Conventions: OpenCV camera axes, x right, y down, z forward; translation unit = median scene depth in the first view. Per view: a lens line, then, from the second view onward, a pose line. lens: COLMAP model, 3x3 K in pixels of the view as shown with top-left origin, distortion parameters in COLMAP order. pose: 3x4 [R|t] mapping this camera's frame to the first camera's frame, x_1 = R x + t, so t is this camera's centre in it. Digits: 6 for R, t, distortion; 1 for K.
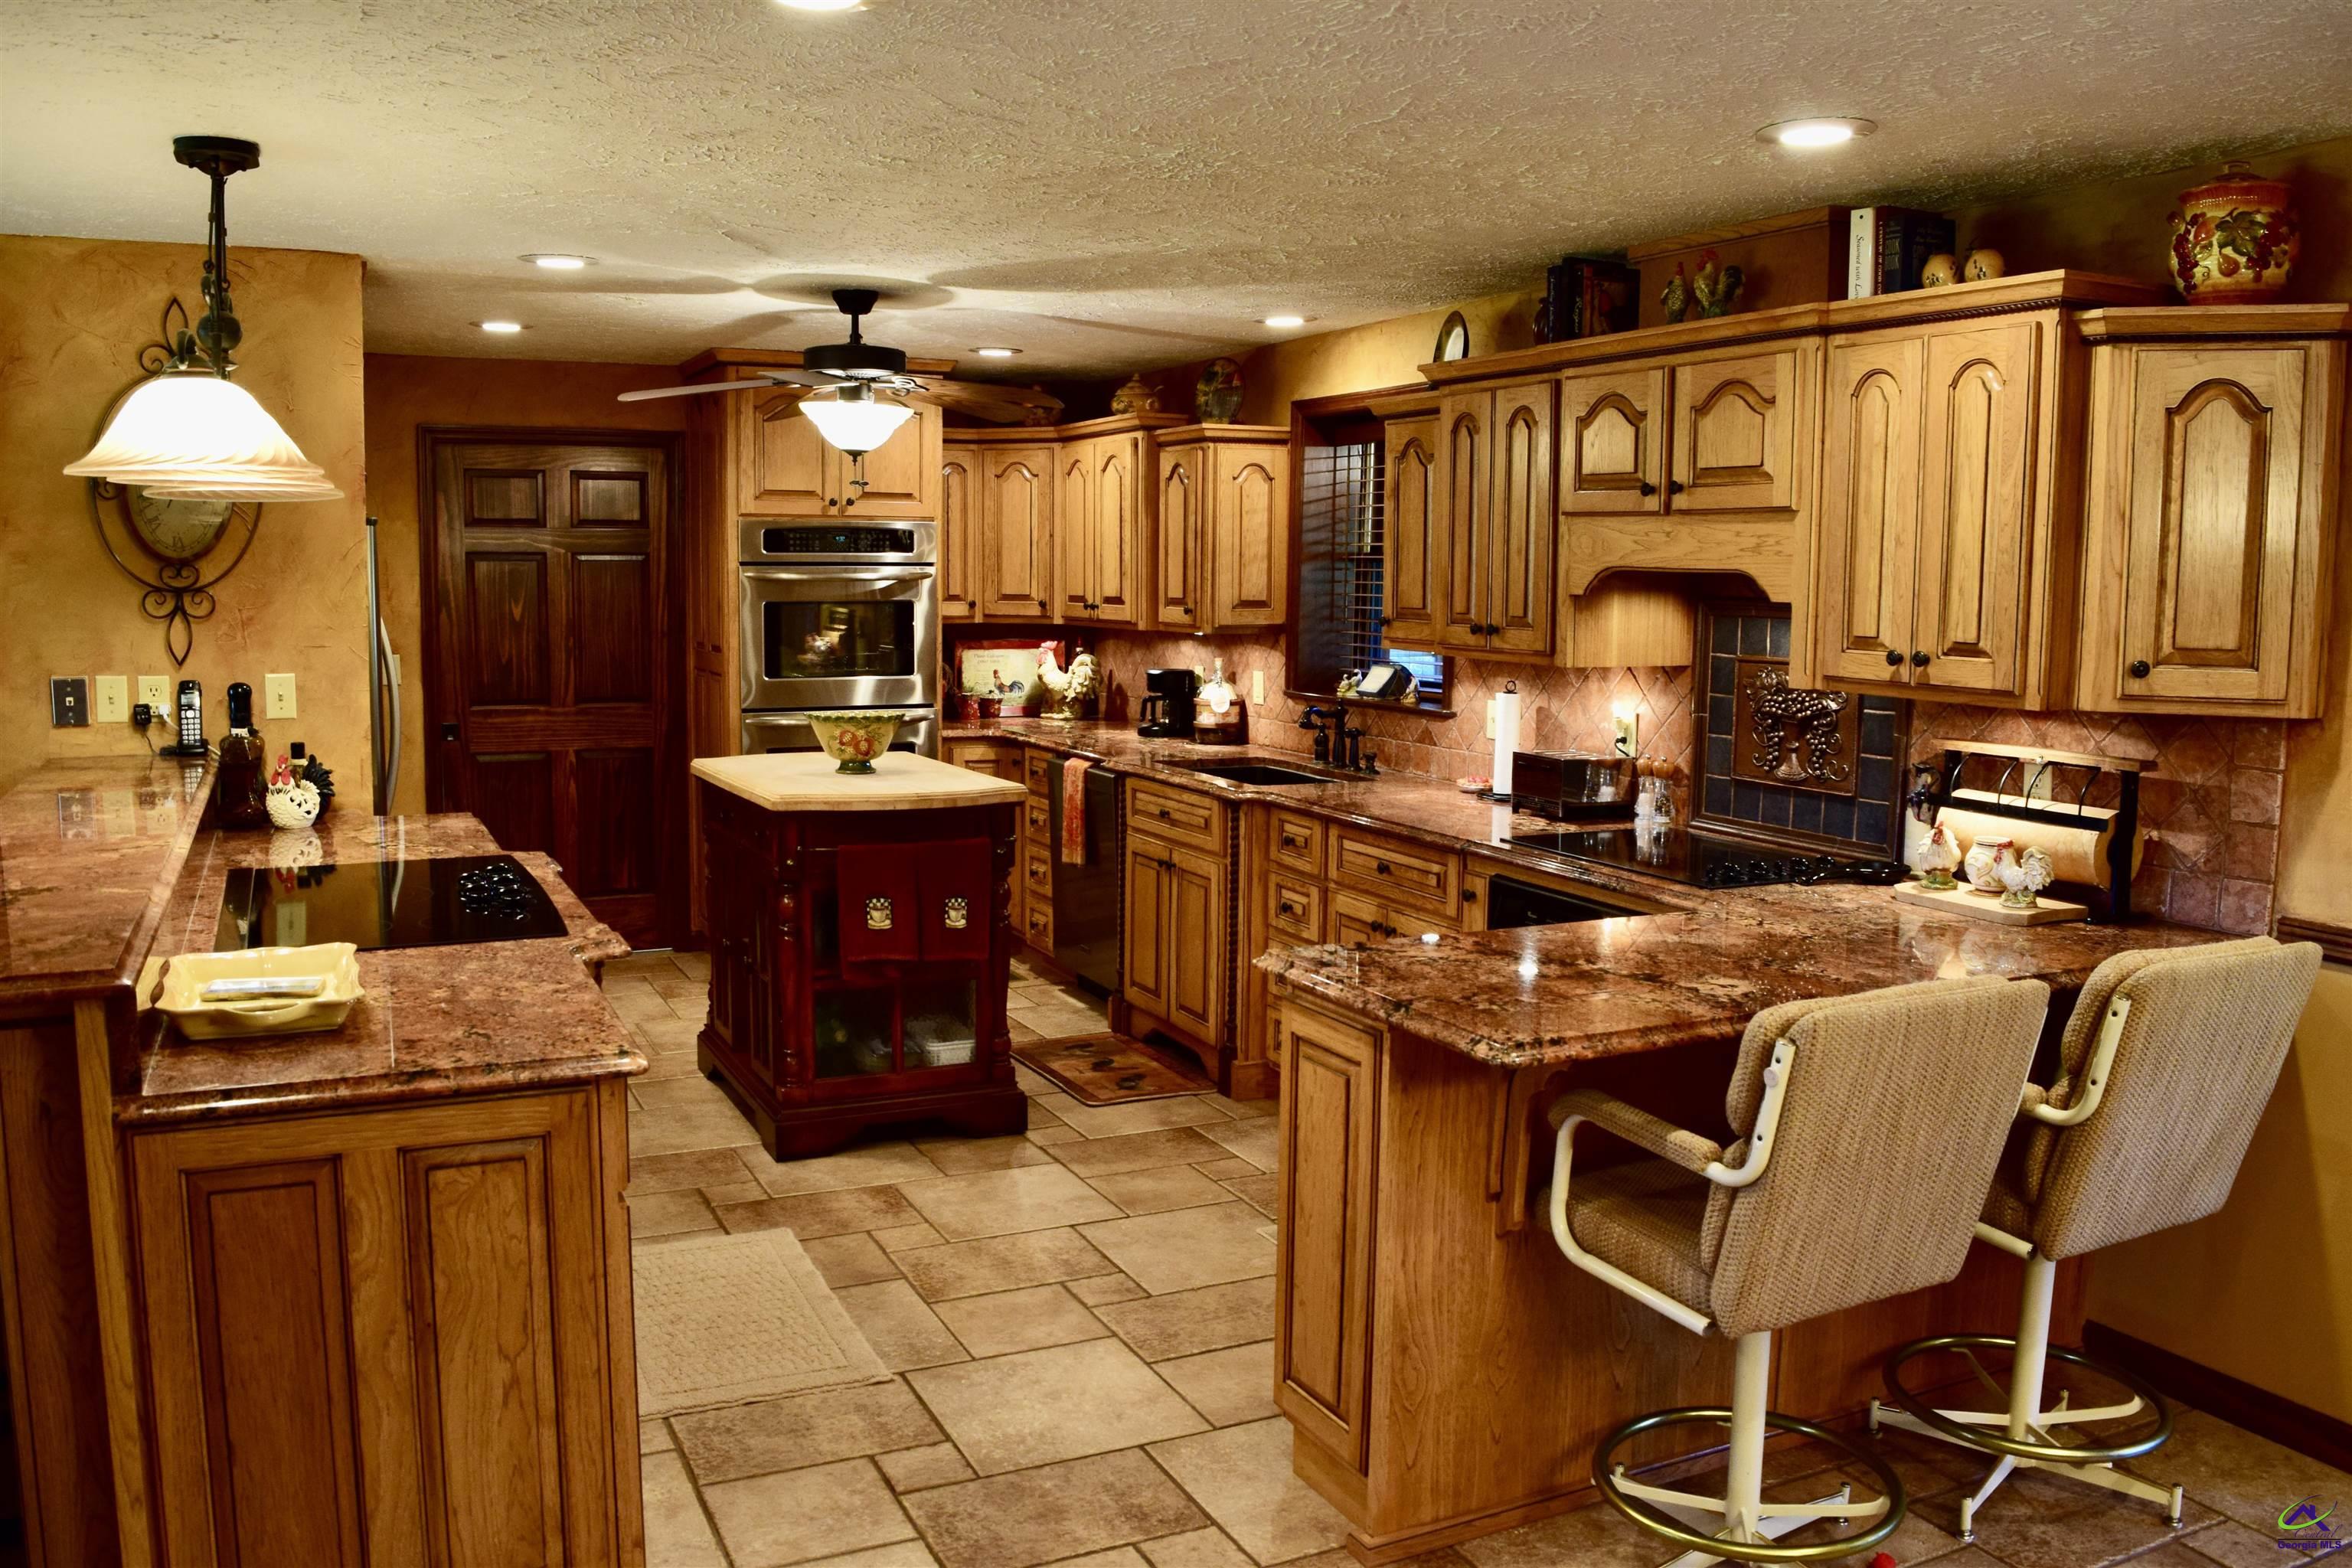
lens RADIAL K [[1847.4, 0, 1192.1], [0, 1847.4, 776.6], [0, 0, 1]] dist [-0.093650, 0.020098]
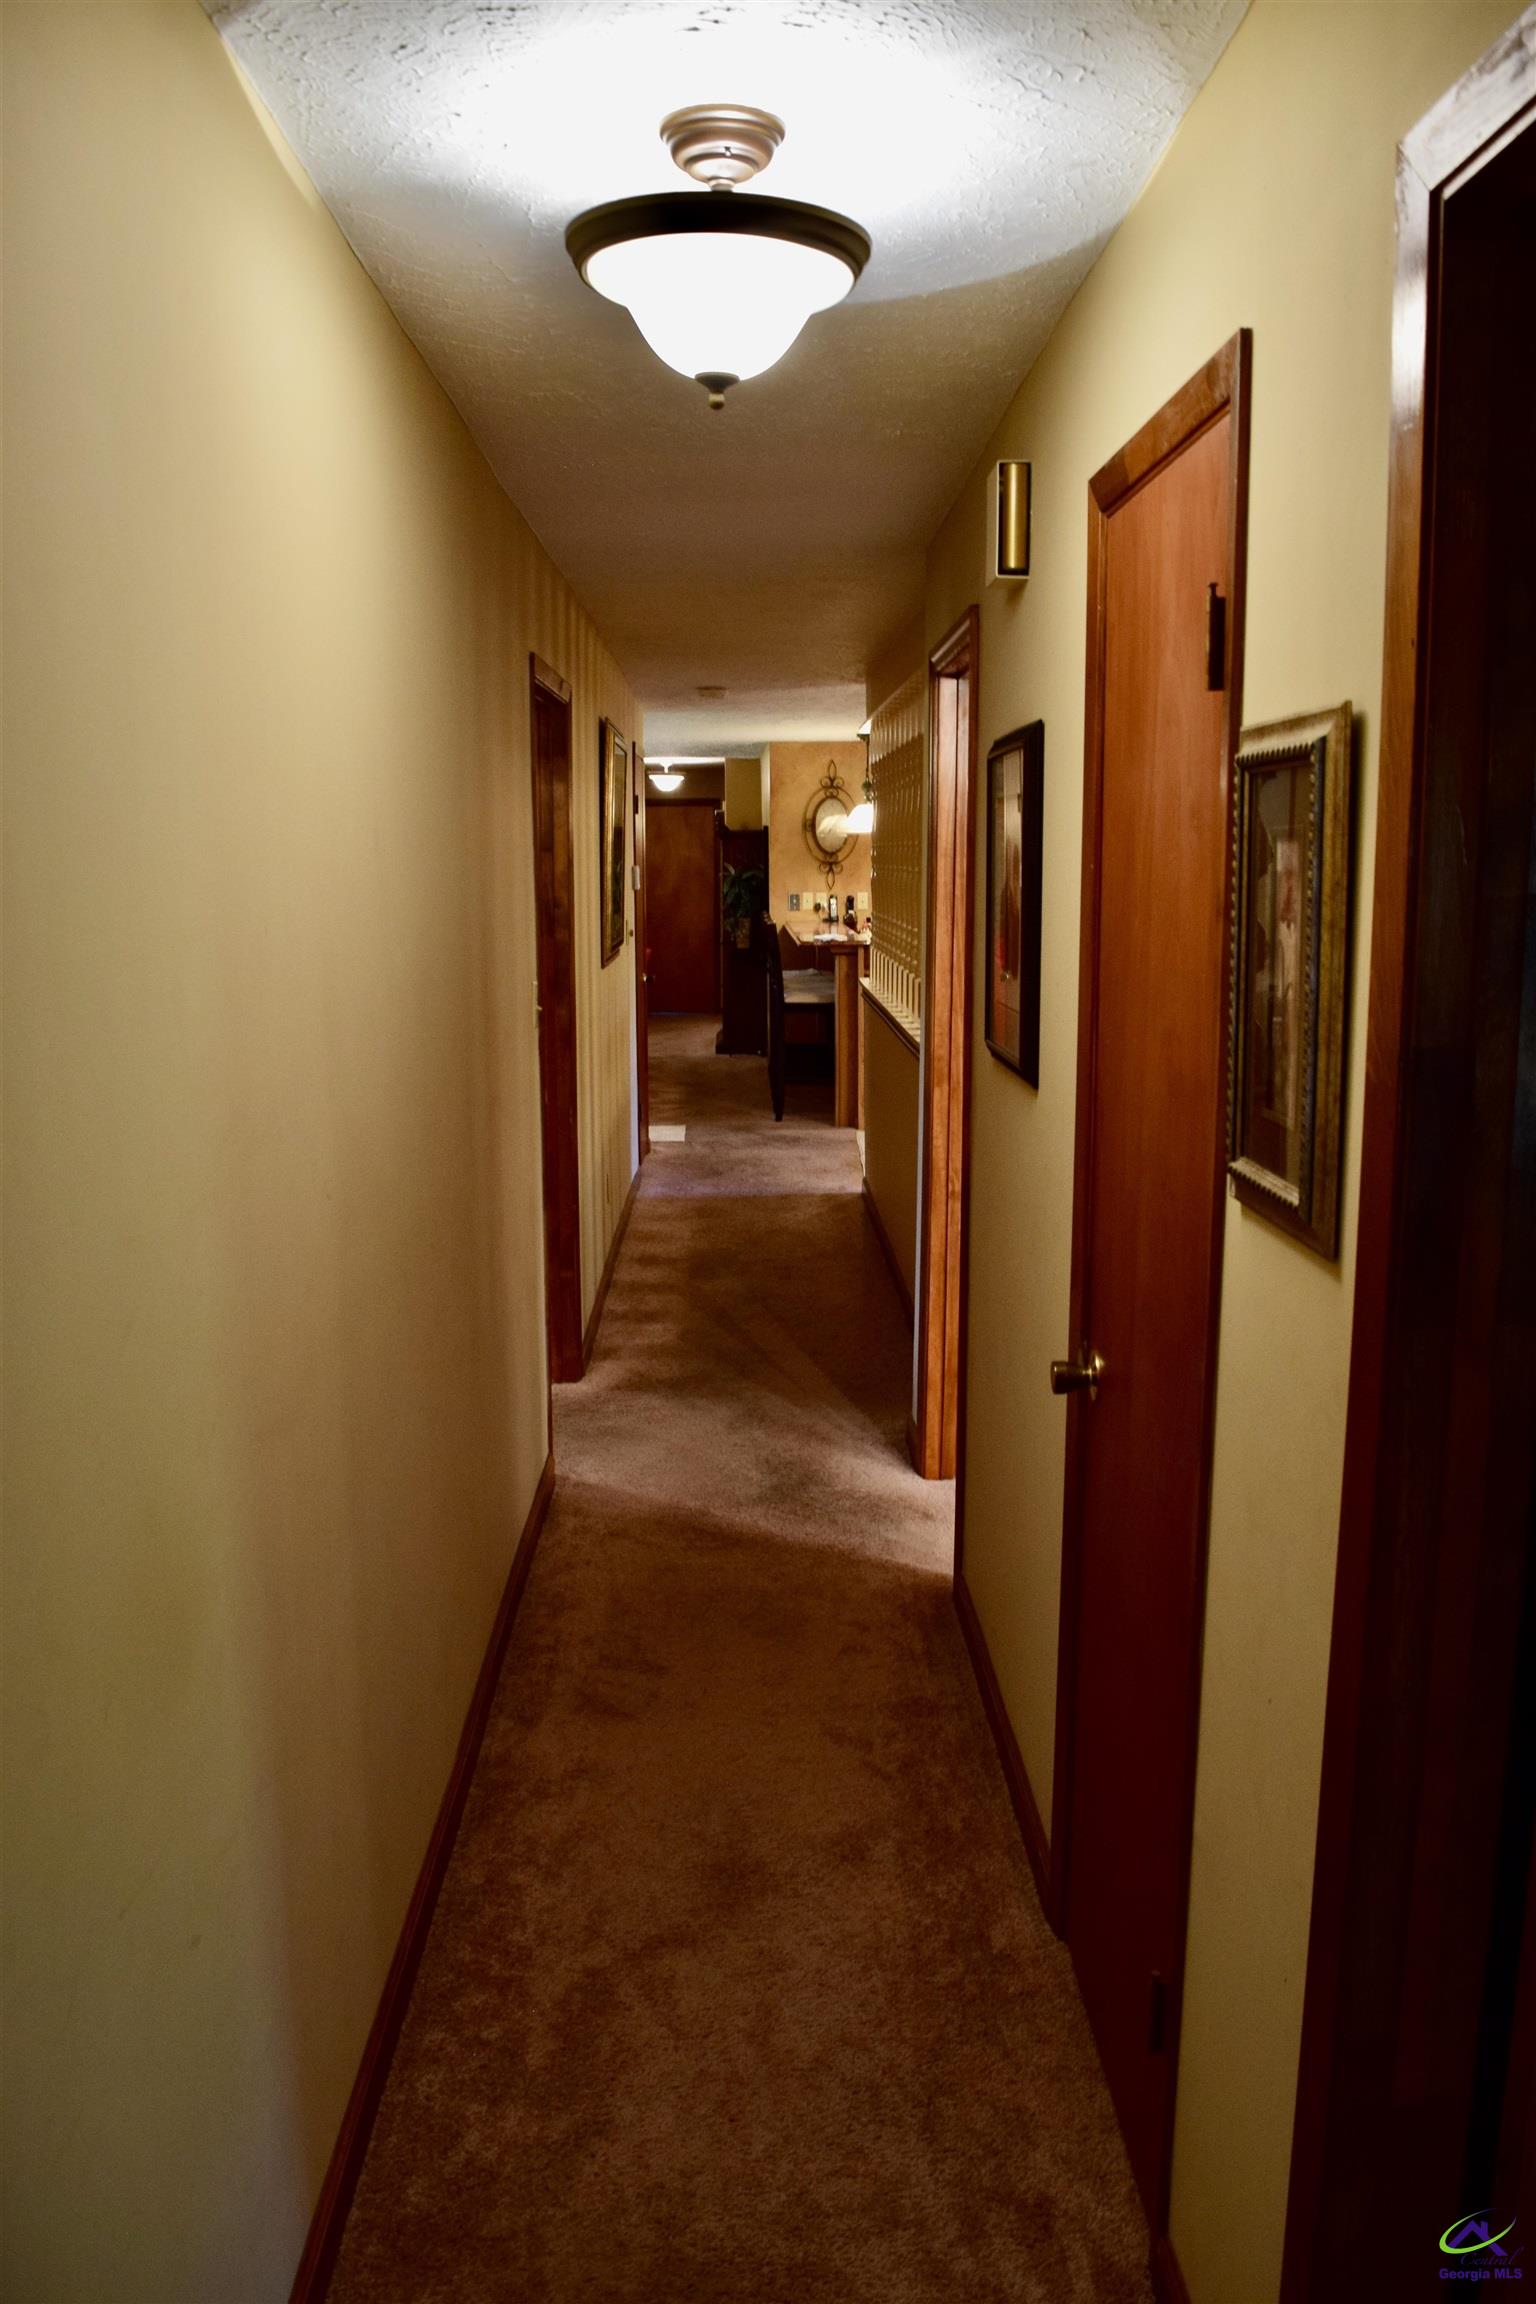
lens RADIAL K [[1809.7, 0, 768.0], [0, 1809.7, 1152.0], [0, 0, 1]] dist [-0.093650, 0.020098]
pose [[0.866675, 0.058138, -0.495474, 0.796021], [-0.044347, 0.998233, 0.039561, 0.245307], [0.496899, -0.012314, 0.867721, -1.542957]]
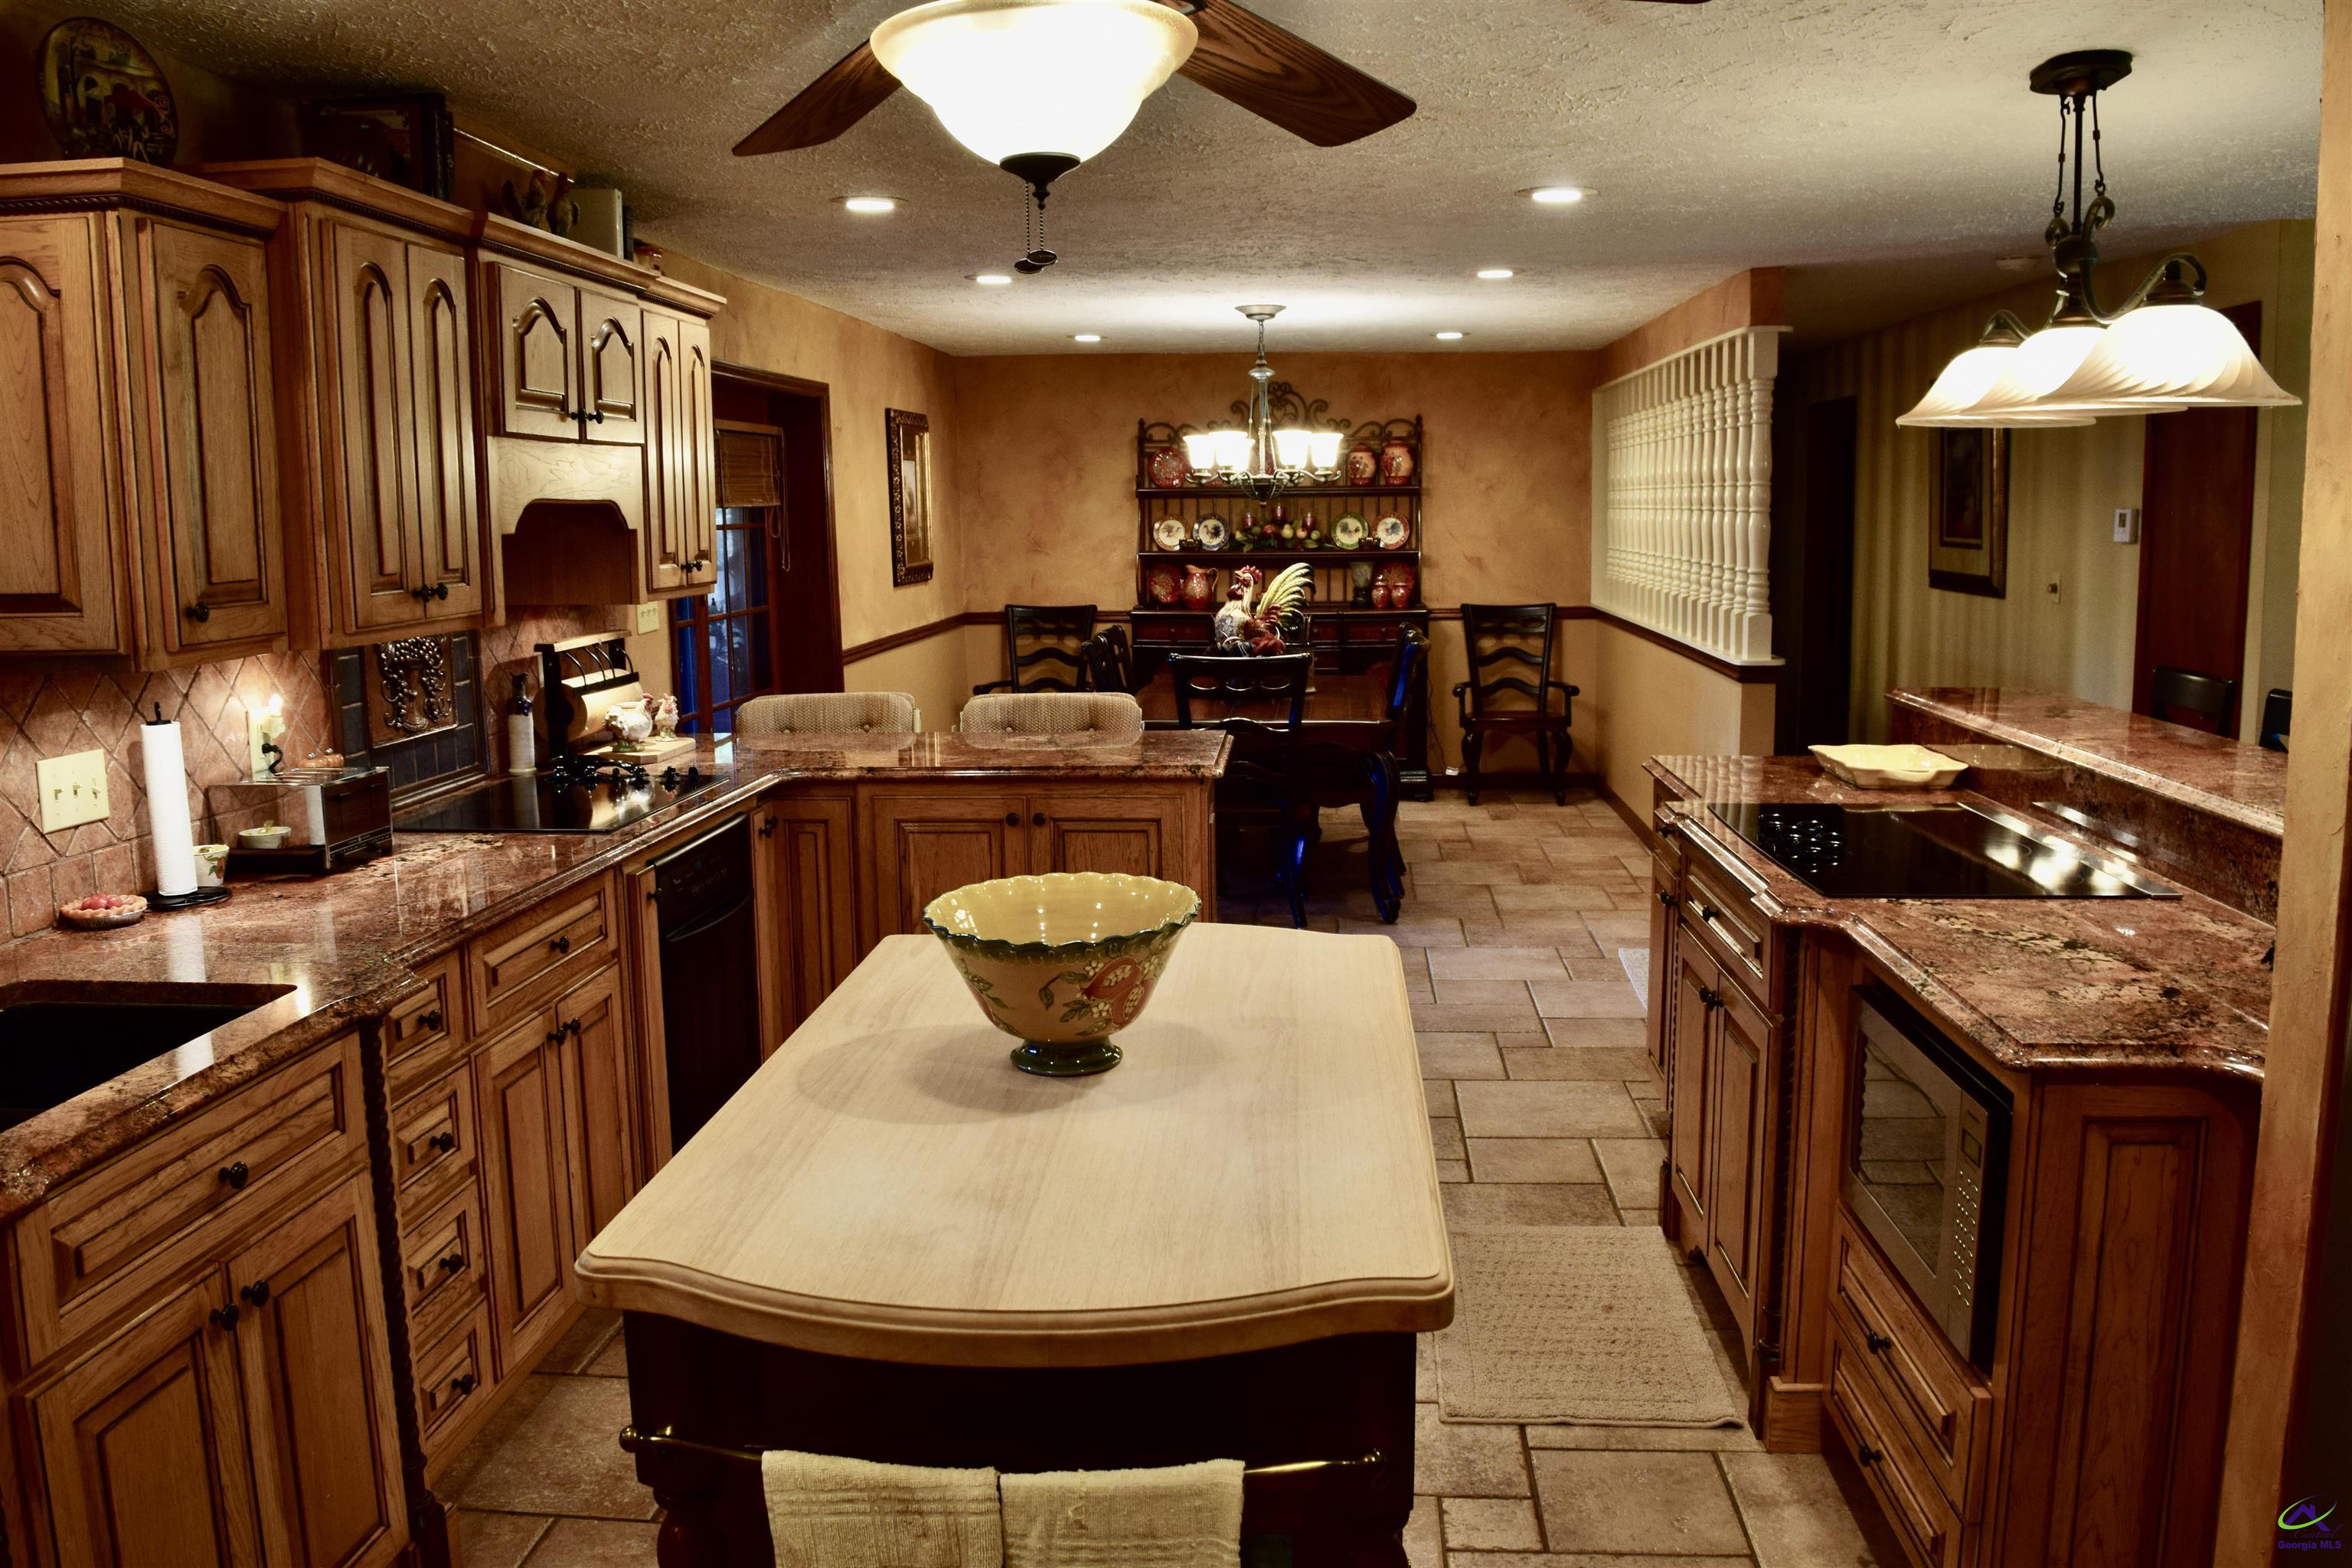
lens RADIAL K [[1847.4, 0, 1192.1], [0, 1847.4, 776.6], [0, 0, 1]] dist [-0.093650, 0.020098]
pose [[-0.861785, -0.081214, 0.500730, -0.468214], [0.053660, 0.966968, 0.249185, -0.181688], [-0.504427, 0.241613, -0.828961, 1.554306]]
